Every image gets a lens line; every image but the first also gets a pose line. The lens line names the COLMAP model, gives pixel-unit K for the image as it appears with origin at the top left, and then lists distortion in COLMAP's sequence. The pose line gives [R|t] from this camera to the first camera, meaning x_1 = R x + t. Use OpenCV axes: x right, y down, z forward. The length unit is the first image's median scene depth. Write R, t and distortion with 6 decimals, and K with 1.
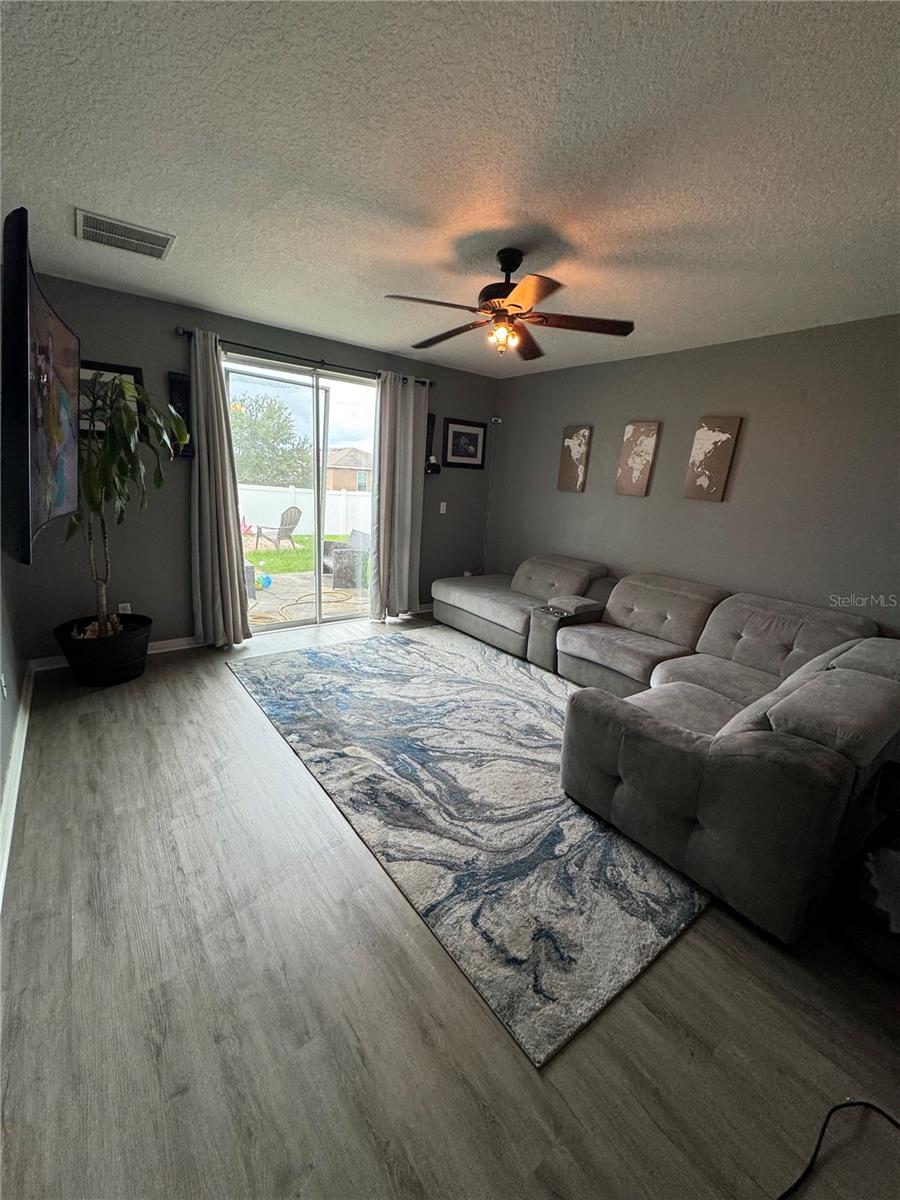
lens RADIAL K [[476.1, 0, 449.6], [0, 476.1, 598.7], [0, 0, 1]] dist [-0.003784, 0.000501]
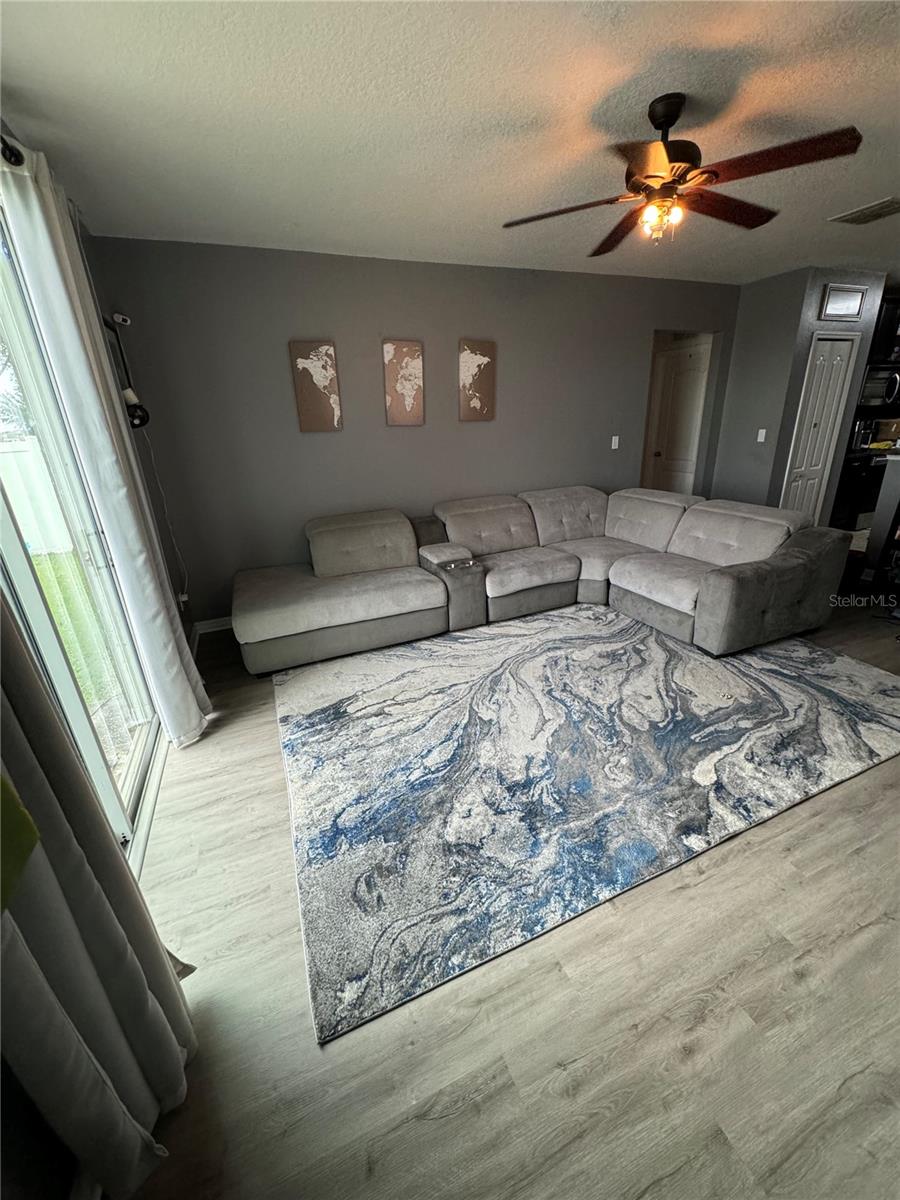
lens RADIAL K [[476.1, 0, 449.0], [0, 476.1, 600.5], [0, 0, 1]] dist [-0.003784, 0.000501]
pose [[0.250480, -0.414188, 0.875047, -0.699532], [0.300009, 0.892575, 0.336607, -0.259354], [-0.920464, 0.178209, 0.347832, 0.858987]]
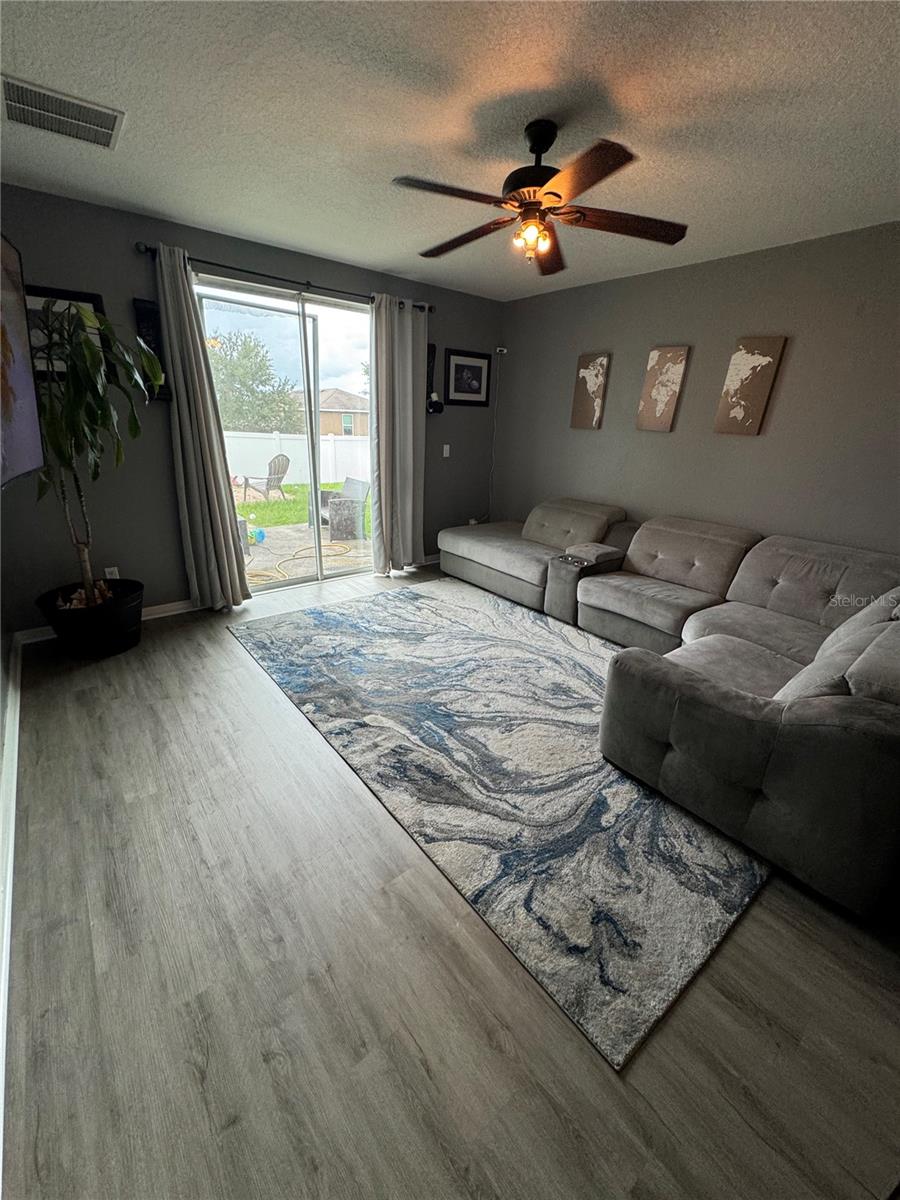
lens RADIAL K [[476.1, 0, 450.0], [0, 476.1, 598.5], [0, 0, 1]] dist [-0.003784, 0.000501]
pose [[0.999350, -0.032981, 0.014567, -0.047571], [0.031124, 0.993084, 0.113206, -0.015707], [-0.018200, -0.112679, 0.993465, 0.073700]]
